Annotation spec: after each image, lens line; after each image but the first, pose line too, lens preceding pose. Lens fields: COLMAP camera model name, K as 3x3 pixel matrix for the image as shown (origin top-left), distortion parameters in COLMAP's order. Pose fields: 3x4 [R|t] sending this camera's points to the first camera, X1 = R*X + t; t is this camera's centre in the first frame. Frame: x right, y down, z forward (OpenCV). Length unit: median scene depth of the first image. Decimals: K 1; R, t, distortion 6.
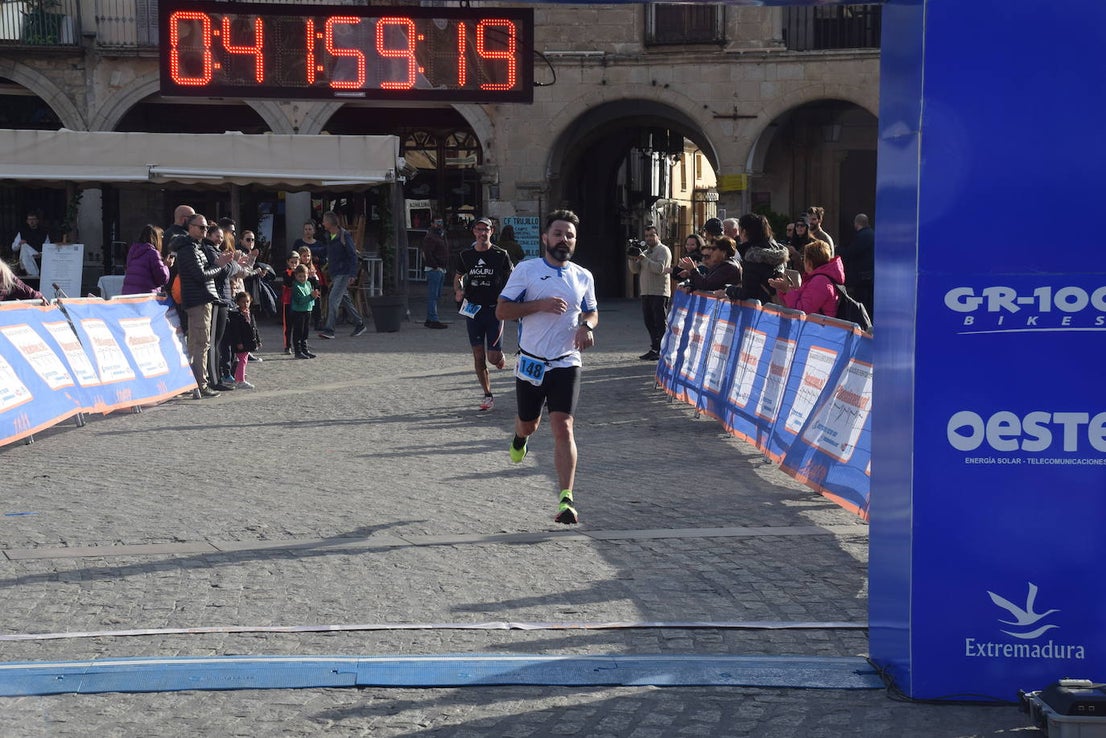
lens RADIAL K [[2412.8, 0, 550.0], [0, 2412.8, 375.3], [0, 0, 1]] dist [0.537775, 0.617067]
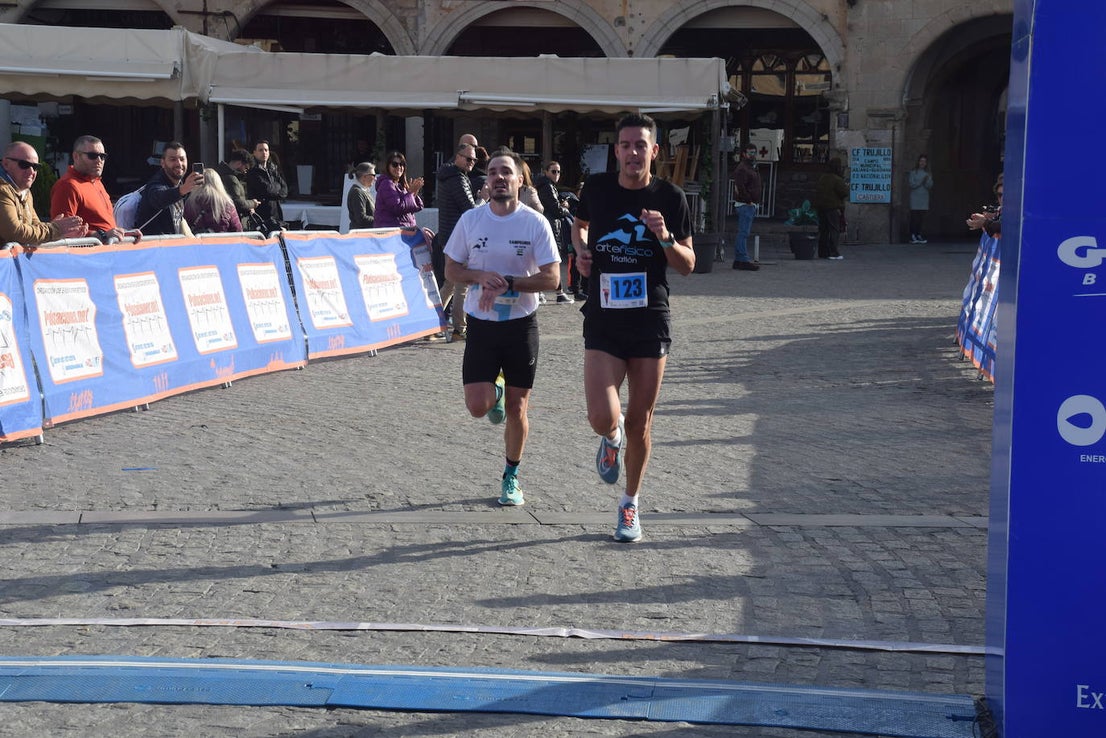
lens RADIAL K [[2547.0, 0, 553.0], [0, 2547.0, 369.0], [0, 0, 1]] dist [0.576787, 0.967731]
pose [[0.987929, 0.026502, -0.152626, 0.094794], [-0.023374, 0.999479, 0.022255, -0.006048], [0.153137, -0.018419, 0.988033, 0.110700]]
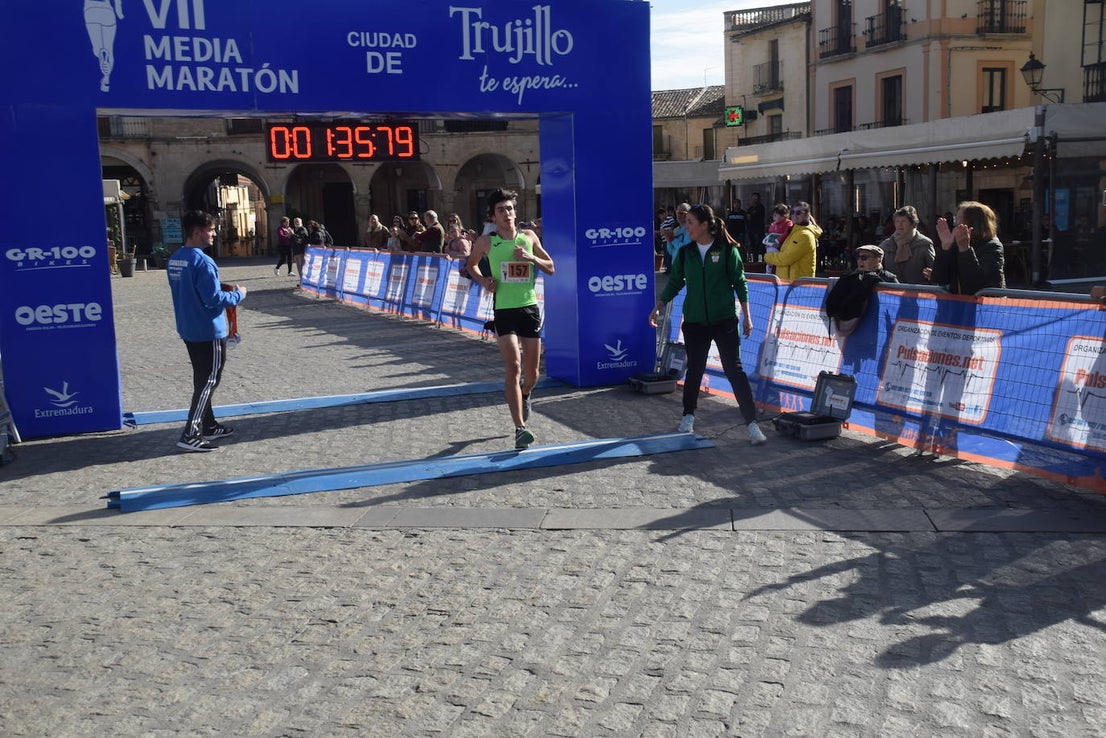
lens RADIAL K [[1154.7, 0, 534.5], [0, 1154.7, 369.3], [0, 0, 1]] dist [-0.001957, 0.290432]
pose [[0.944097, -0.081125, 0.319530, -0.214877], [0.058962, 0.995173, 0.078453, 0.009152], [-0.324352, -0.055227, 0.944323, -0.110578]]
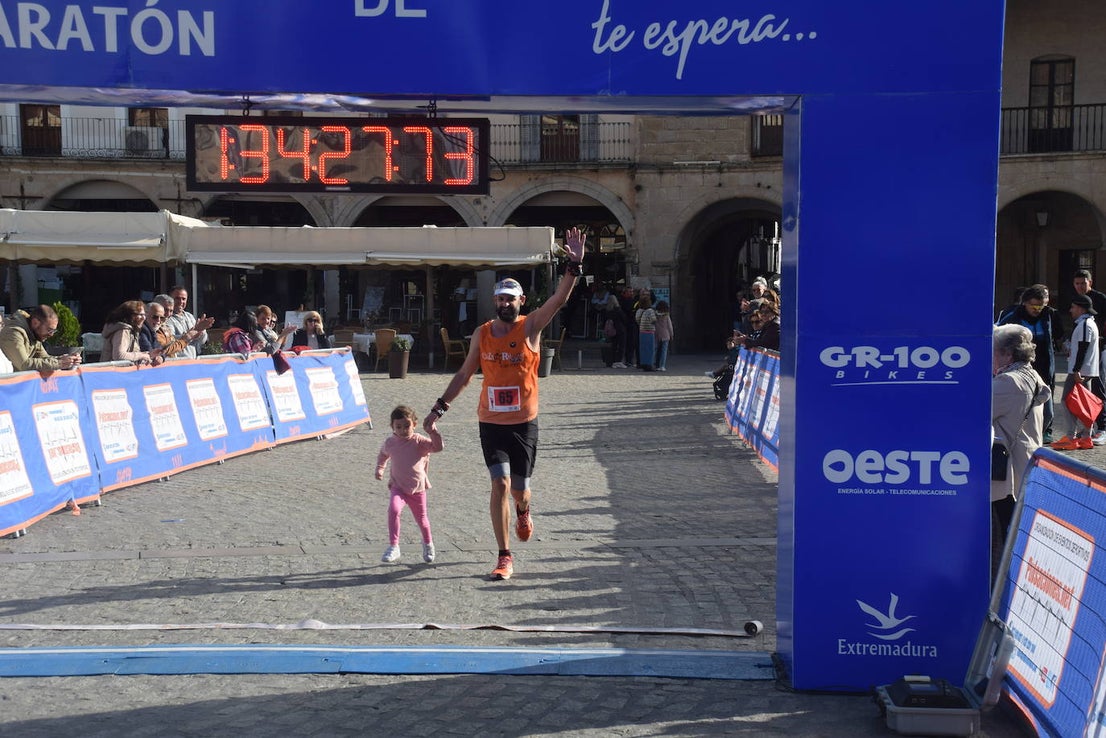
lens RADIAL K [[1837.1, 0, 549.4], [0, 1837.1, 384.6], [0, 0, 1]] dist [0.278281, 0.674130]
pose [[0.996298, 0.002790, -0.085927, 0.077766], [-0.003935, 0.999906, -0.013151, -0.003505], [0.085882, 0.013440, 0.996215, 0.061770]]
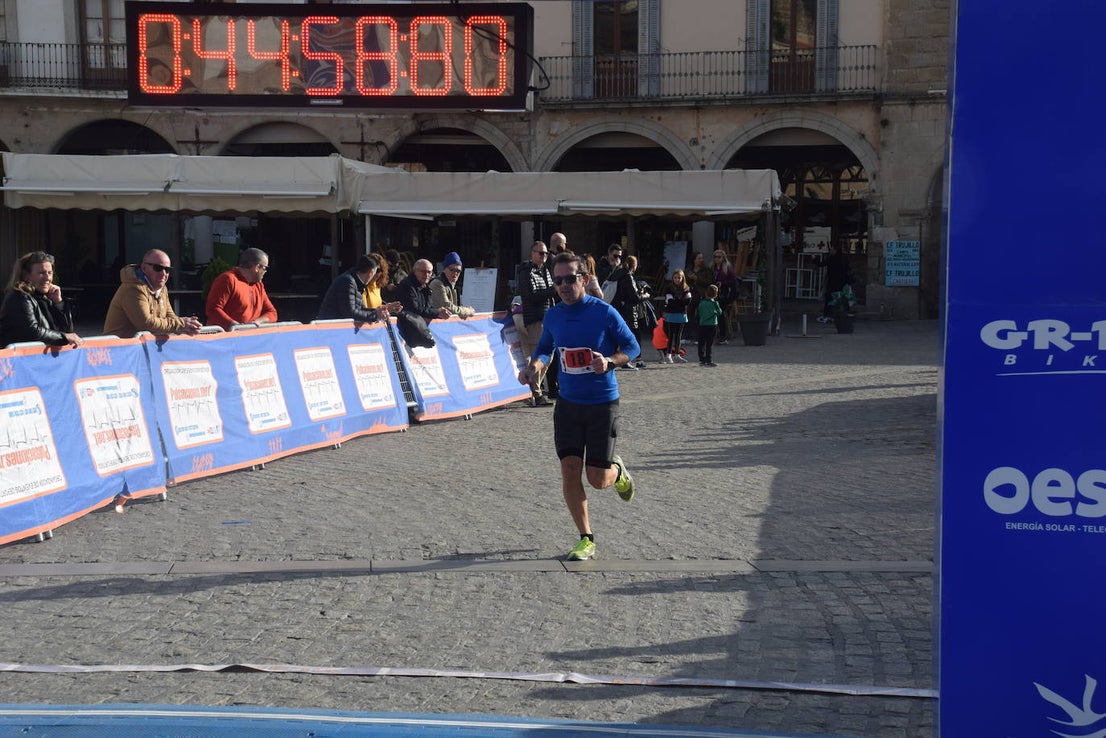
lens RADIAL K [[2042.9, 0, 552.4], [0, 2042.9, 386.8], [0, 0, 1]] dist [0.361299, 0.687992]
pose [[0.978926, 0.014041, -0.203734, 0.118508], [-0.013131, 0.999897, 0.005818, -0.011010], [0.203795, -0.003020, 0.979009, 0.195884]]
